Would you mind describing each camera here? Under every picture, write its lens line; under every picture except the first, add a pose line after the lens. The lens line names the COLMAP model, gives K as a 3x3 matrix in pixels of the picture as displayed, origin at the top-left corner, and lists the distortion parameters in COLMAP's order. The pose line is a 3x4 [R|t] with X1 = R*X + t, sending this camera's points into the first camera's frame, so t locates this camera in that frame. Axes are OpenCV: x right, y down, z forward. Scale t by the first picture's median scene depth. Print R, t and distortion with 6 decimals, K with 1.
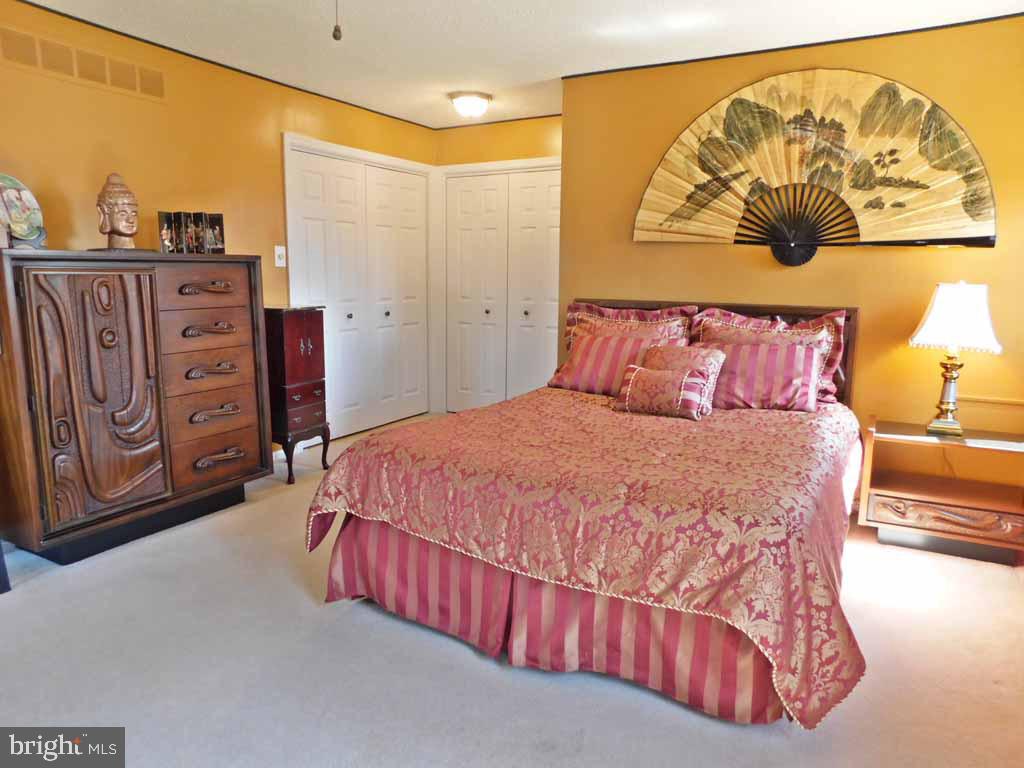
lens RADIAL K [[697.1, 0, 512.0], [0, 697.1, 384.0], [0, 0, 1]] dist [-0.062577, 0.062740]
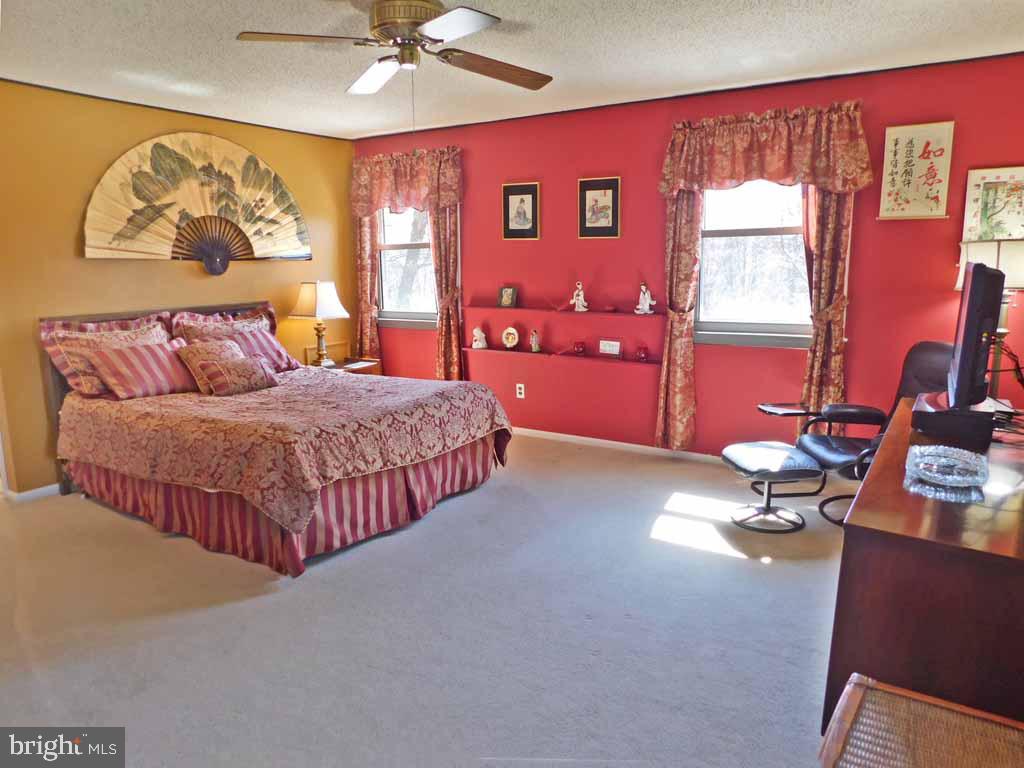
lens RADIAL K [[679.4, 0, 512.4], [0, 679.4, 381.5], [0, 0, 1]] dist [-0.063758, 0.052904]
pose [[0.083432, -0.196421, 0.976964, -0.904415], [0.168686, 0.969017, 0.180417, -0.109344], [-0.982132, 0.149748, 0.113980, 0.304784]]
